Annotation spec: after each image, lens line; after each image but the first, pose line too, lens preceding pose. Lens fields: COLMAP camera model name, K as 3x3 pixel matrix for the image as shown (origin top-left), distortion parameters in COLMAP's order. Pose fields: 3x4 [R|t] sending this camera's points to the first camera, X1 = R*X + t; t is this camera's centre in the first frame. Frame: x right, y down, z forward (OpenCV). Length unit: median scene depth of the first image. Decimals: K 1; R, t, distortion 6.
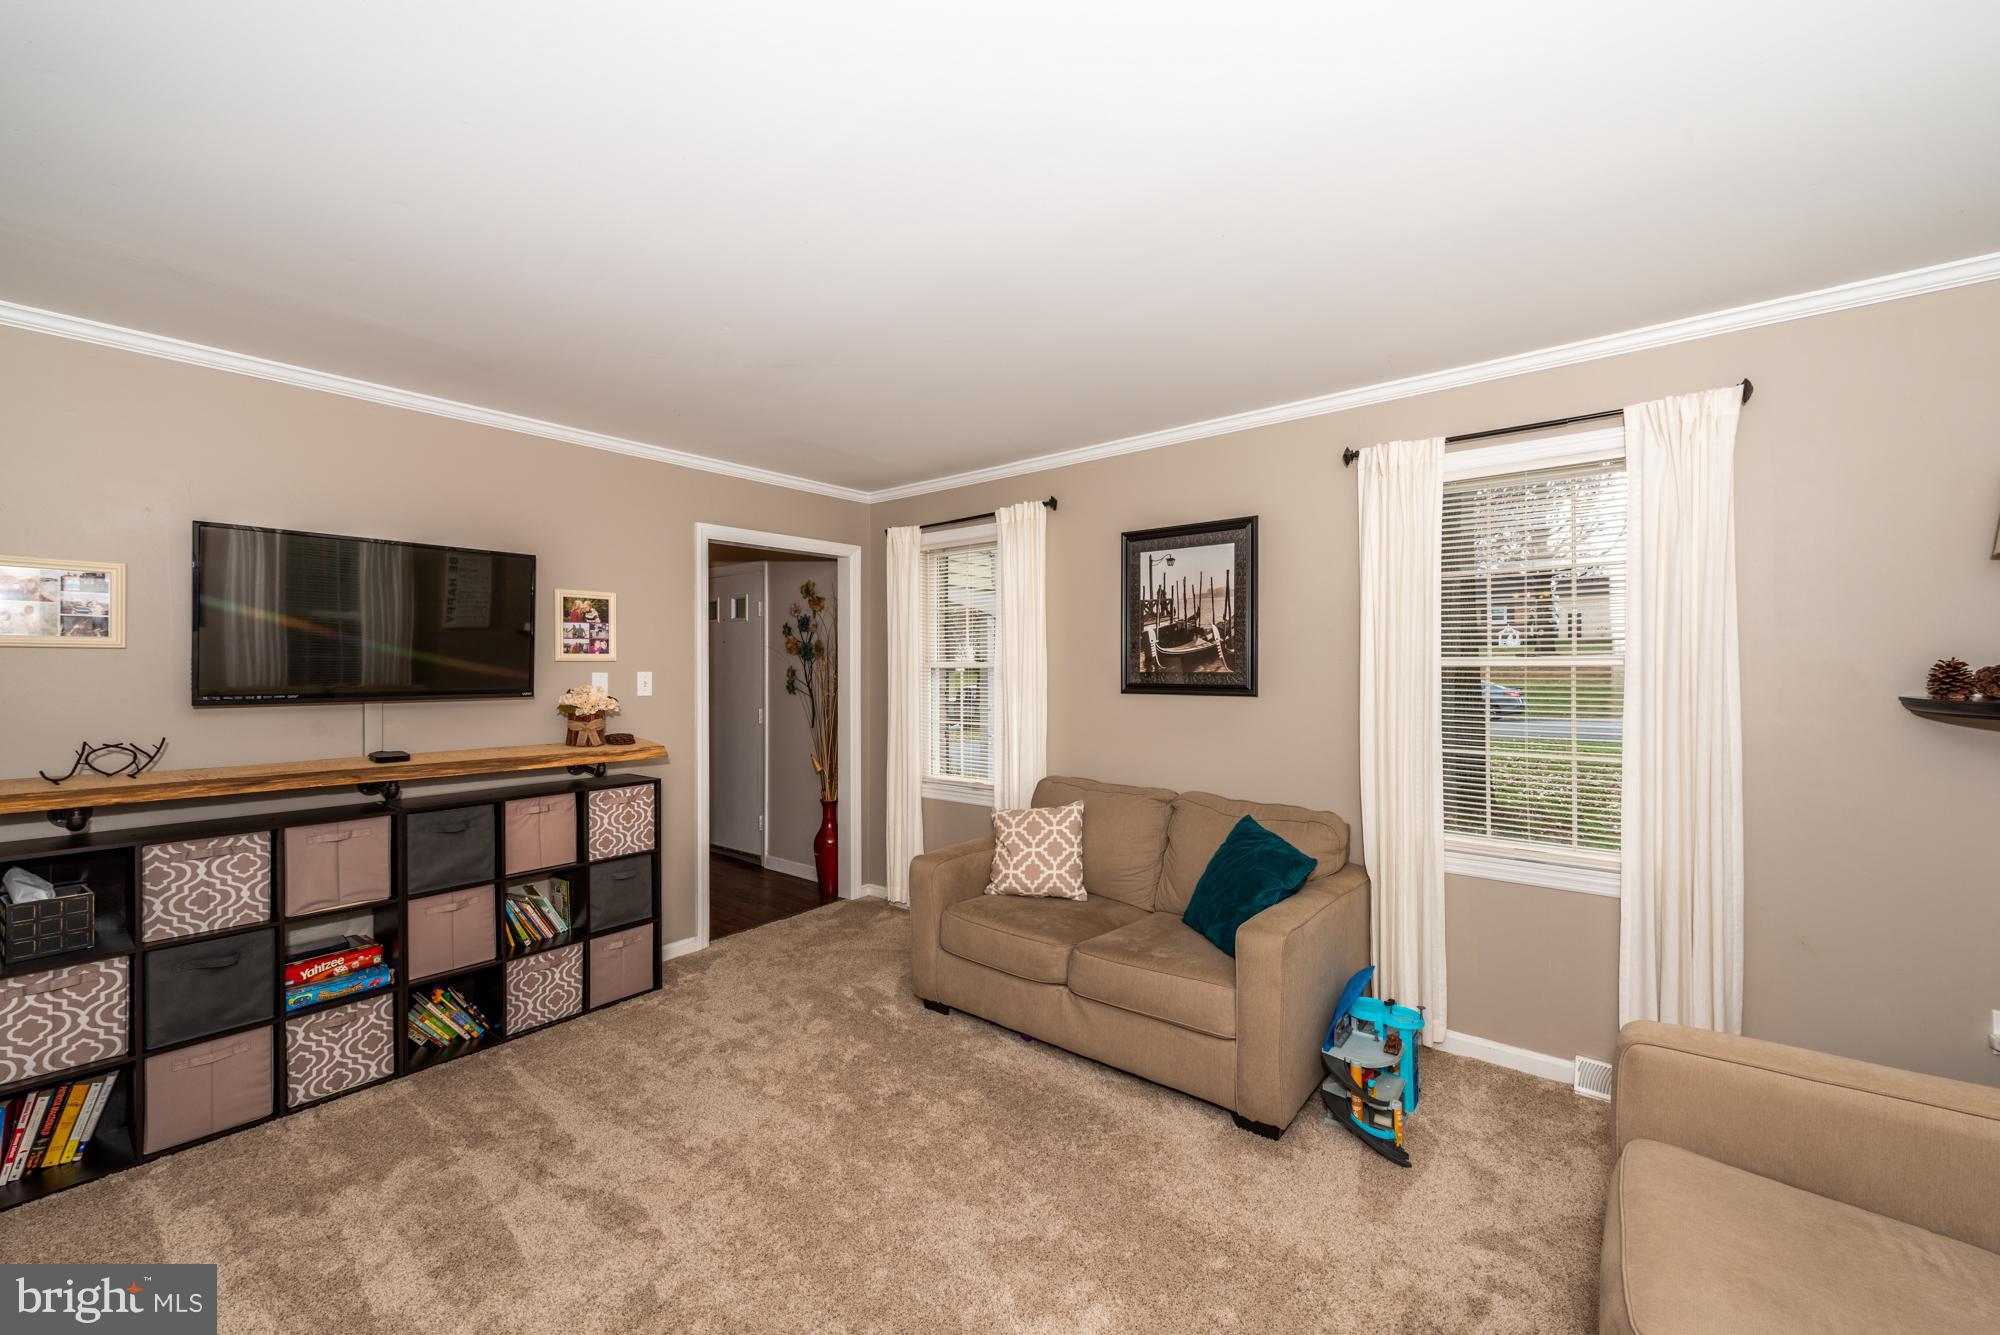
lens RADIAL K [[780.7, 0, 1002.9], [0, 780.7, 667.8], [0, 0, 1]] dist [-0.003361, -0.000124]
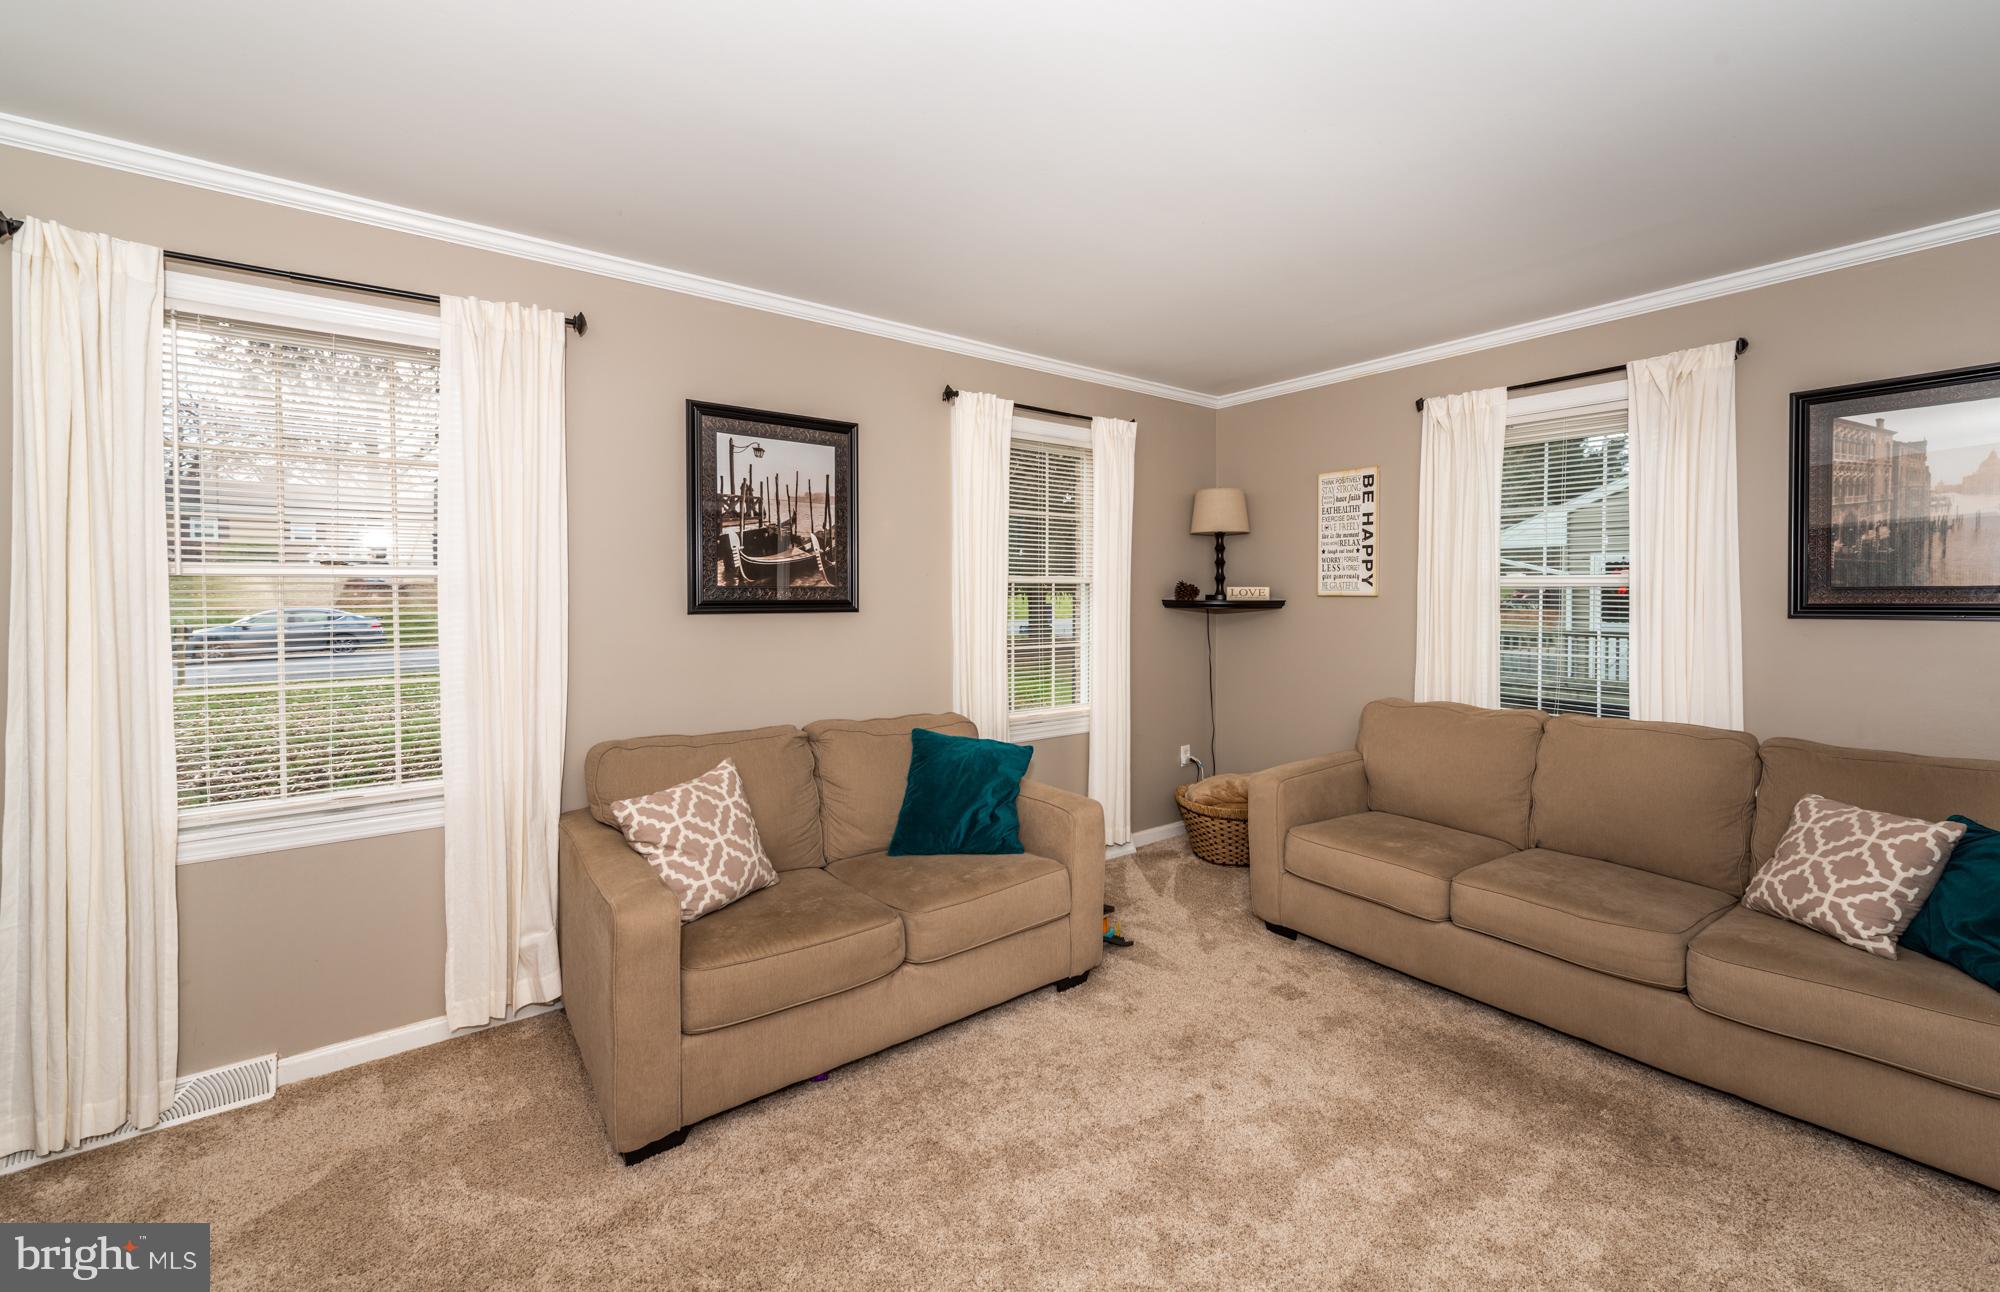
lens RADIAL K [[809.5, 0, 1013.8], [0, 809.5, 604.3], [0, 0, 1]] dist [0.001990, -0.000168]
pose [[0.225321, -0.008494, 0.974248, -0.574189], [0.001635, 0.999964, 0.008340, 0.018517], [-0.974283, -0.000287, 0.225326, 0.557362]]
